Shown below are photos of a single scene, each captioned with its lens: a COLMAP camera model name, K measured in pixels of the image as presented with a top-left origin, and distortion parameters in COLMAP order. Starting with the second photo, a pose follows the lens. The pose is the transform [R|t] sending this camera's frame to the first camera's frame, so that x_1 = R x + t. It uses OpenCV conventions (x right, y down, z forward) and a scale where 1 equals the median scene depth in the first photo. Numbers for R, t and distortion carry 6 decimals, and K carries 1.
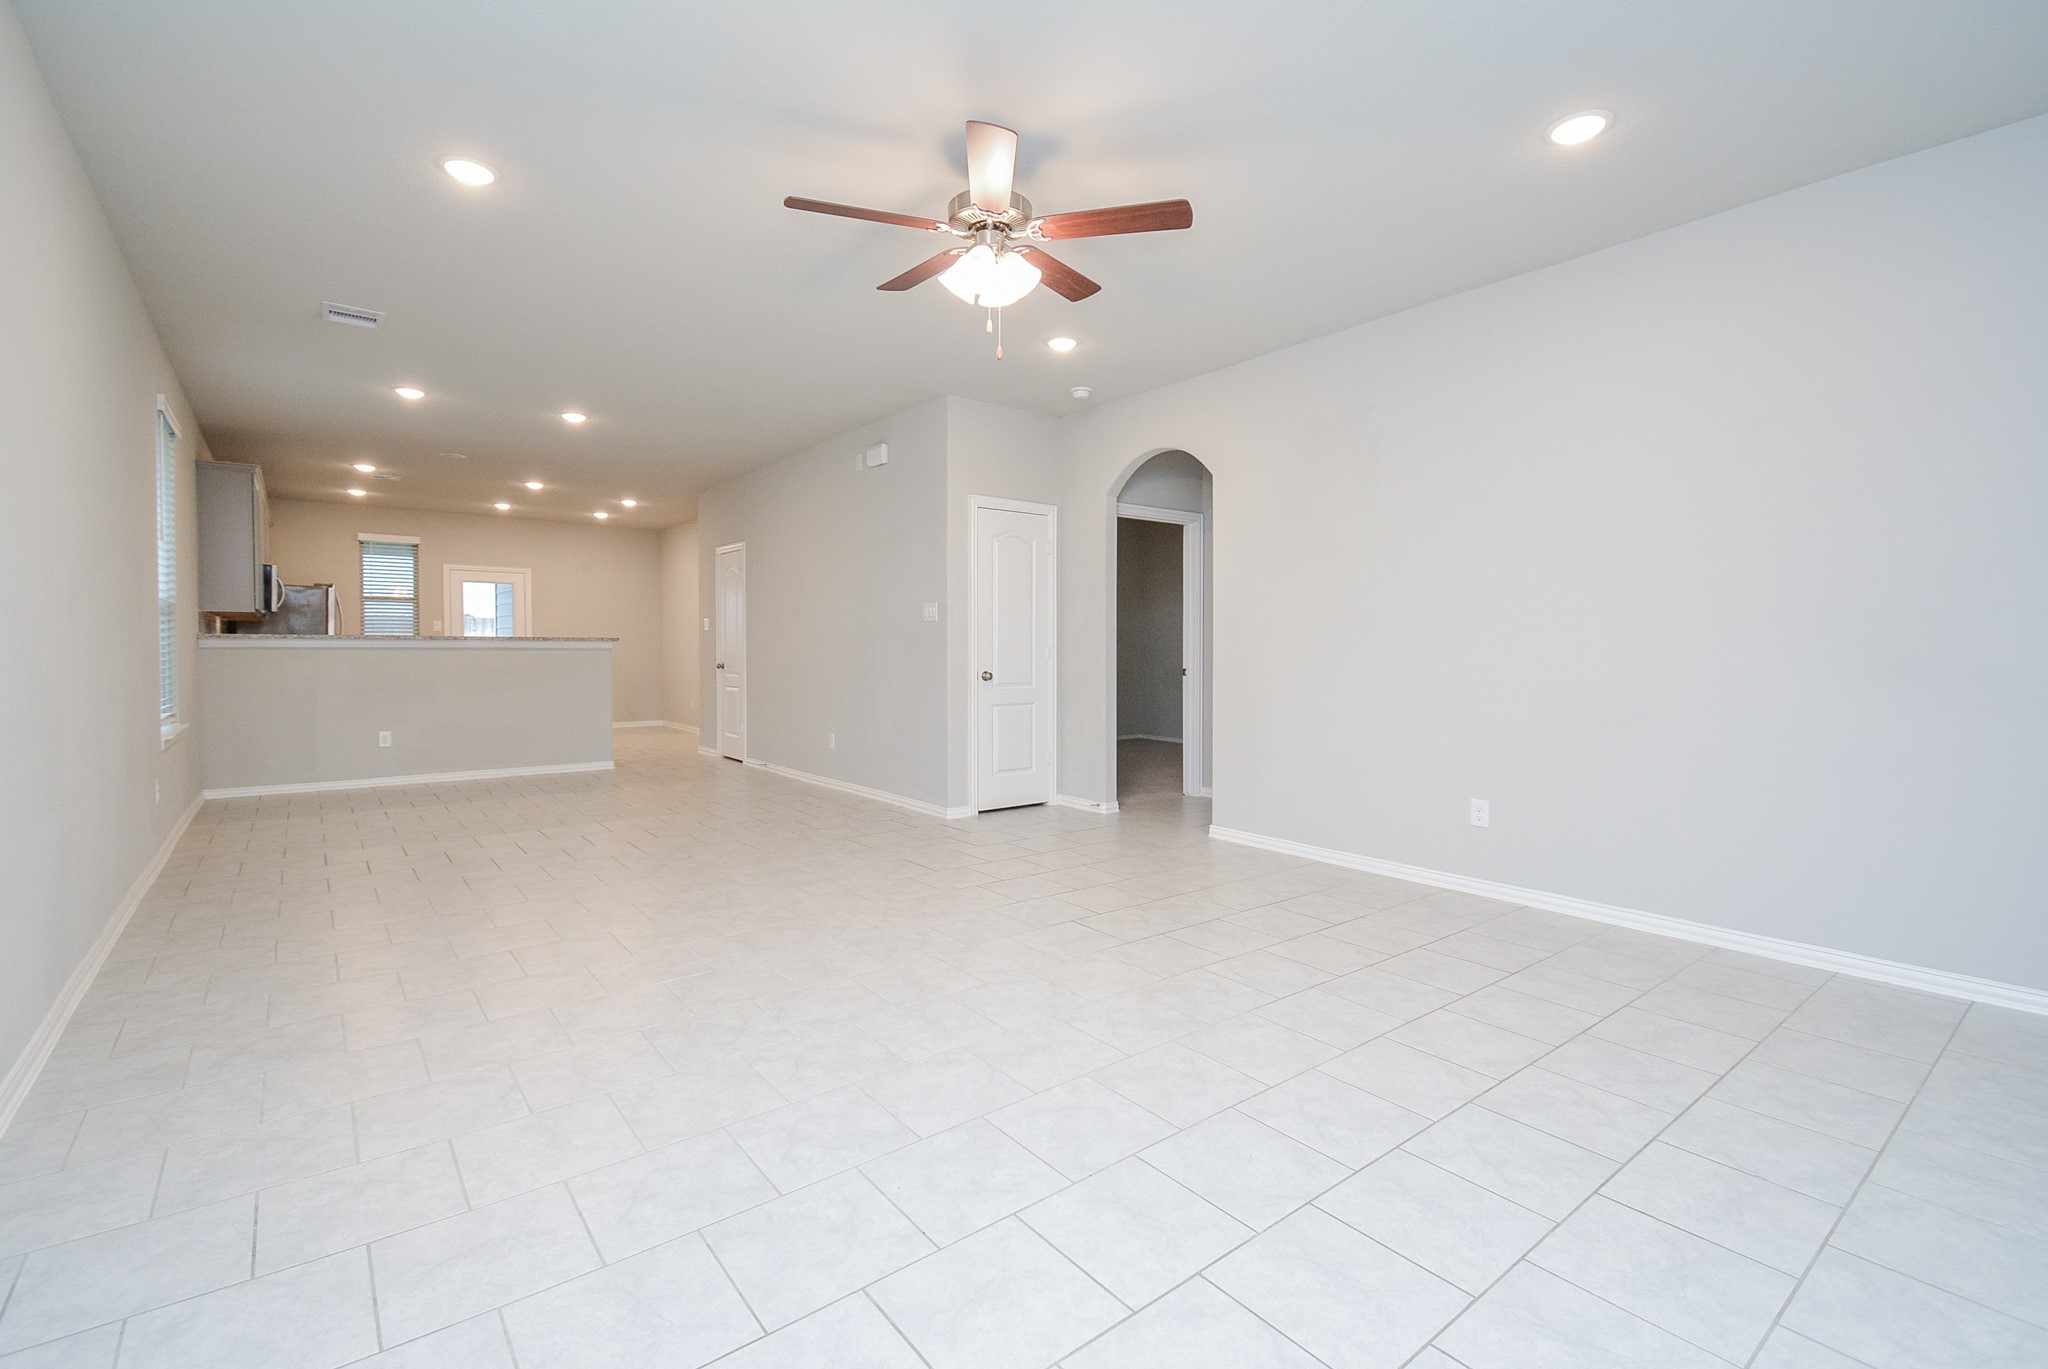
lens RADIAL K [[896.4, 0, 1009.3], [0, 896.4, 687.4], [0, 0, 1]] dist [0.039194, -0.027814]
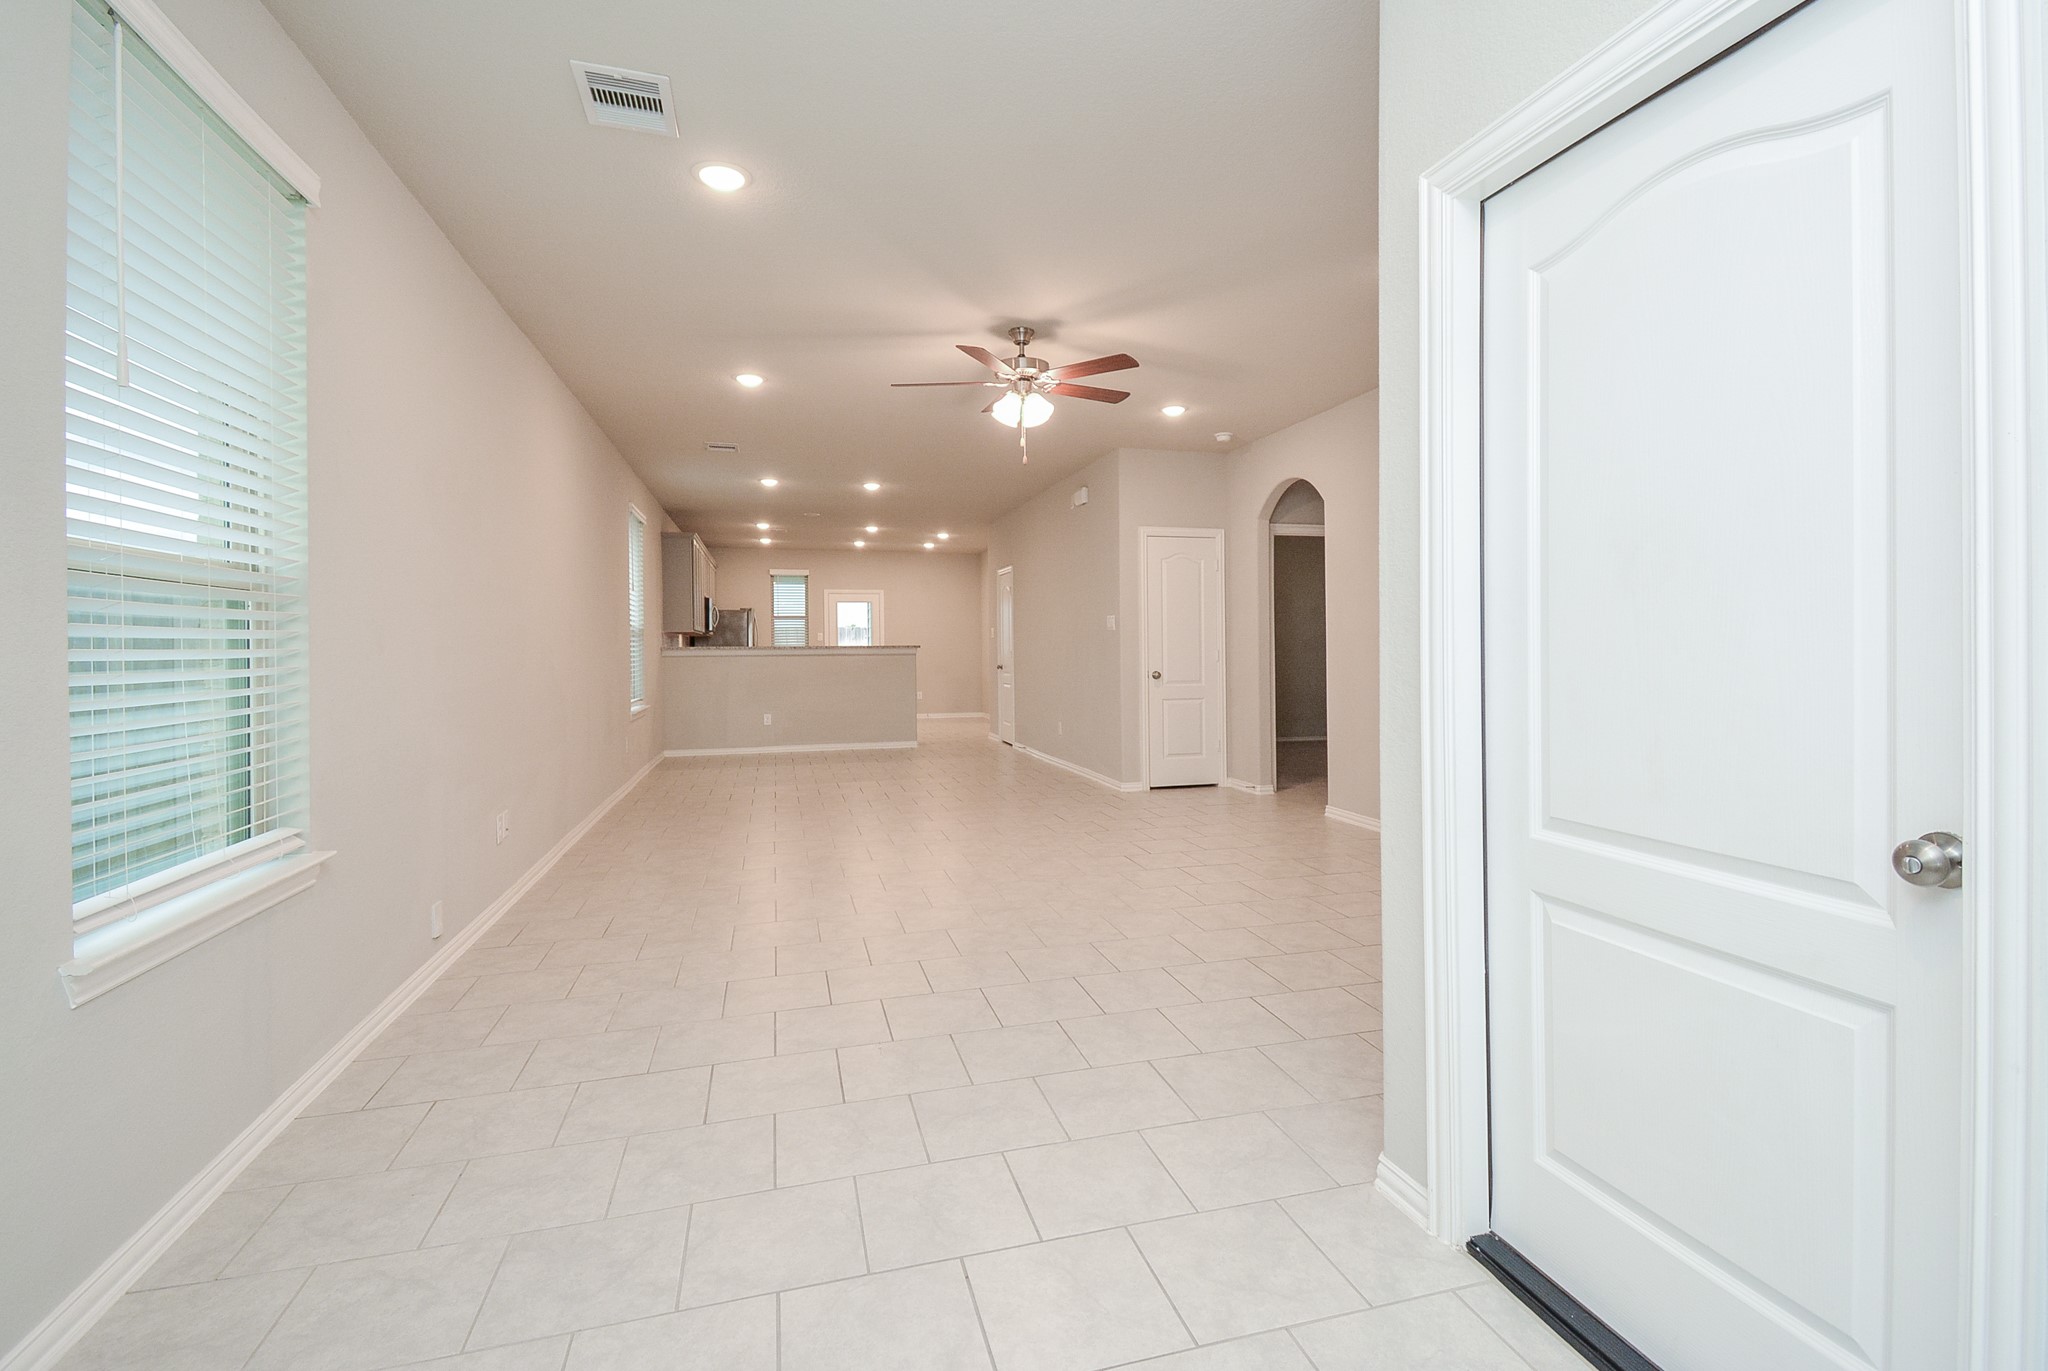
lens RADIAL K [[913.9, 0, 1024.0], [0, 913.9, 685.5], [0, 0, 1]] dist [0.001986, -0.000013]
pose [[0.924080, 0.004925, -0.382167, 0.247510], [-0.005852, 0.999982, -0.001263, 0.003416], [0.382154, 0.003404, 0.924092, -0.178347]]
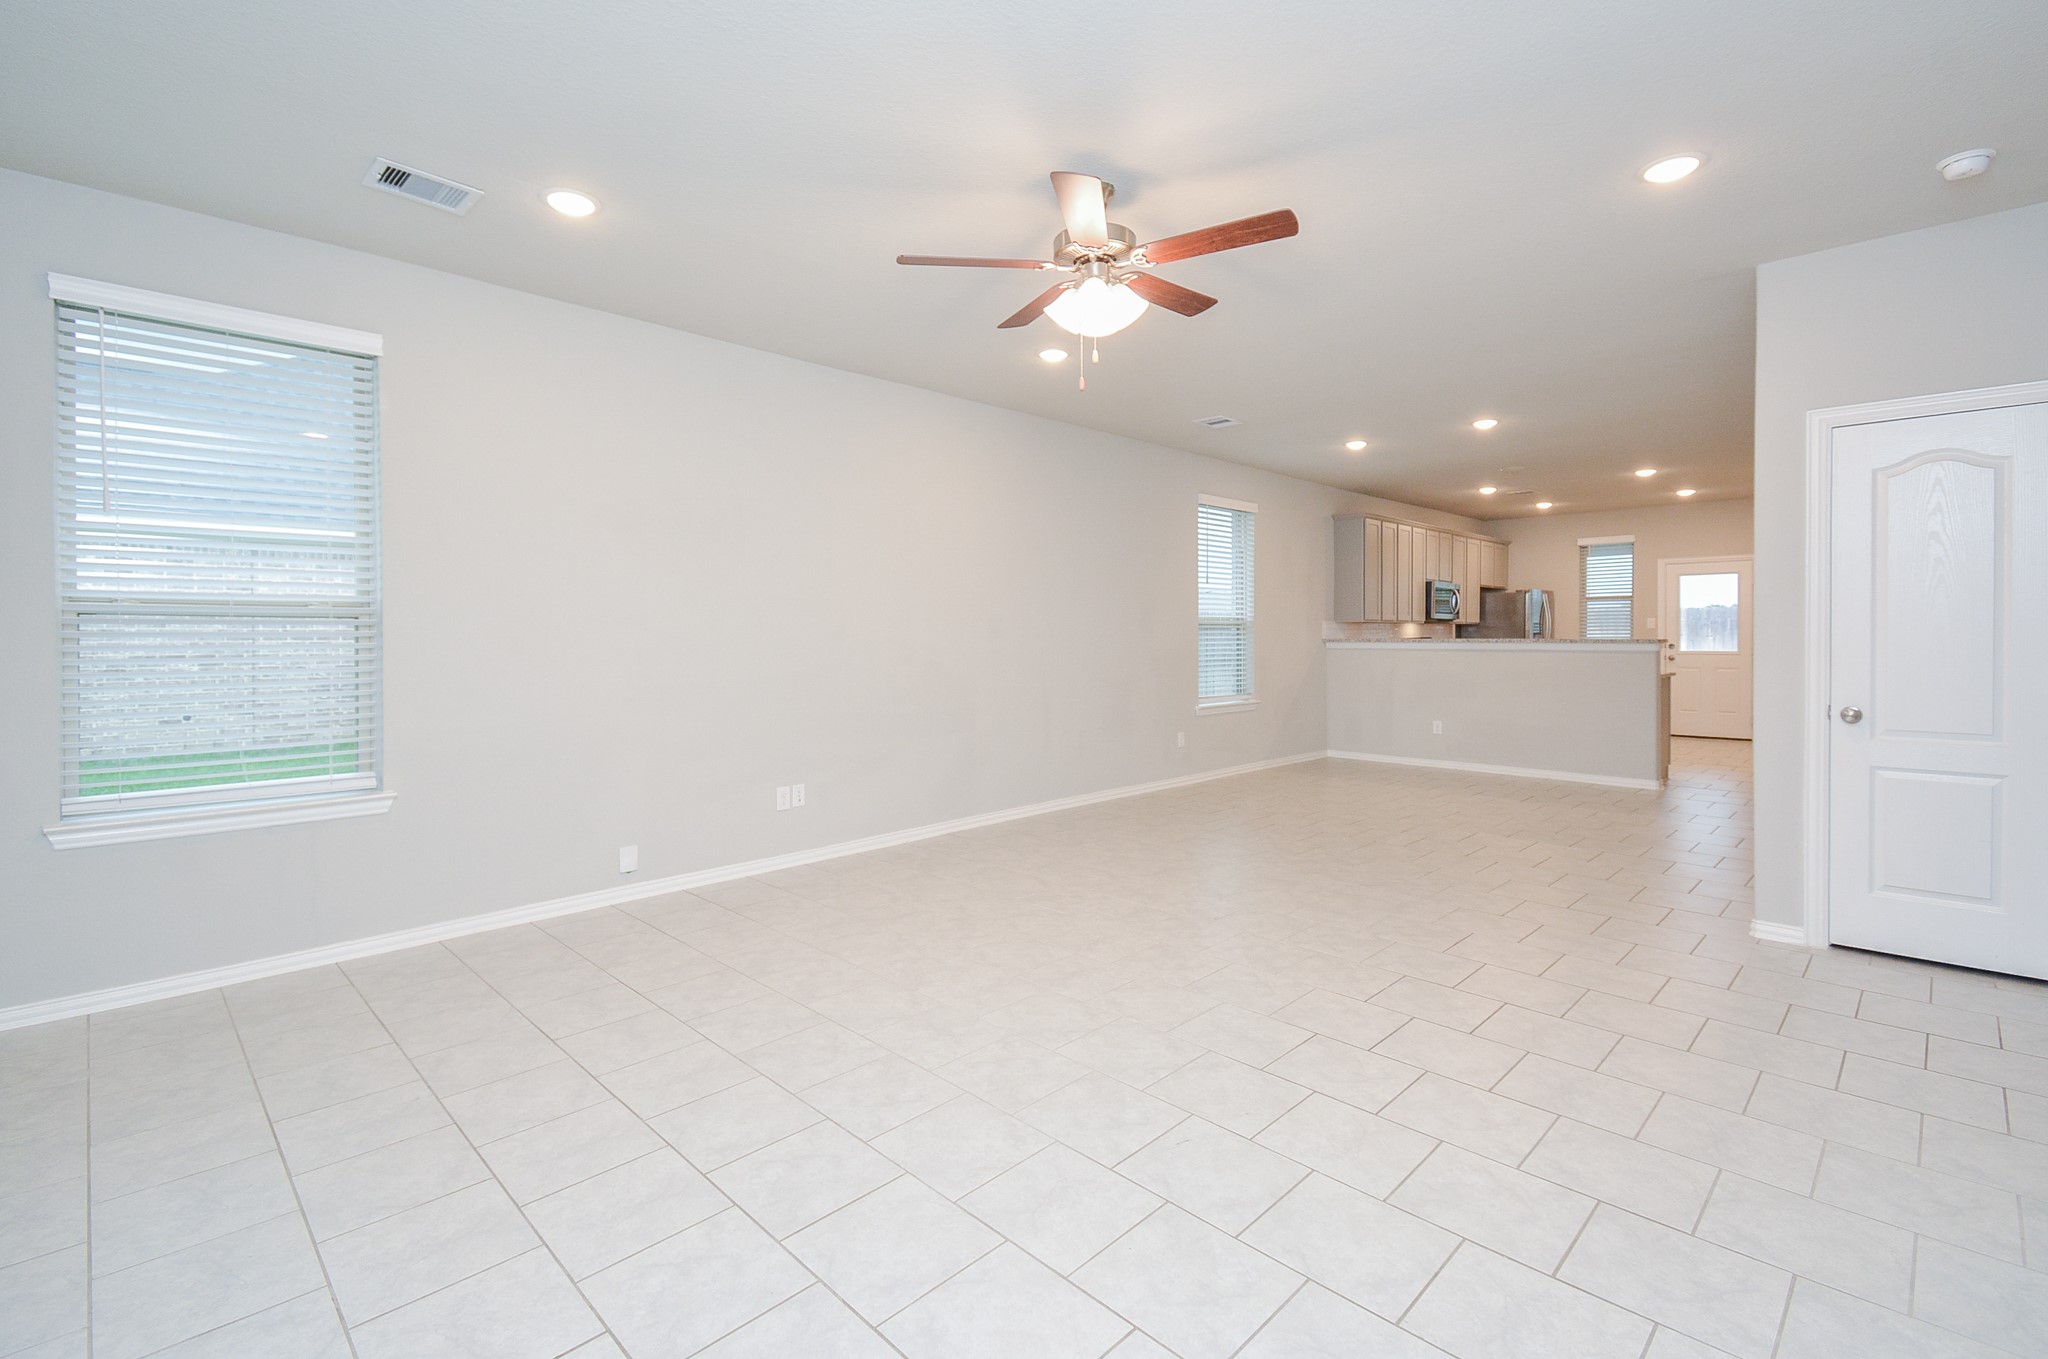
lens RADIAL K [[904.5, 0, 1022.3], [0, 904.5, 652.0], [0, 0, 1]] dist [0.018300, -0.000177]
pose [[0.133446, 0.017130, -0.990908, 0.433249], [-0.043474, 0.998989, 0.011415, -0.032921], [0.990102, 0.041555, 0.134056, 0.348673]]
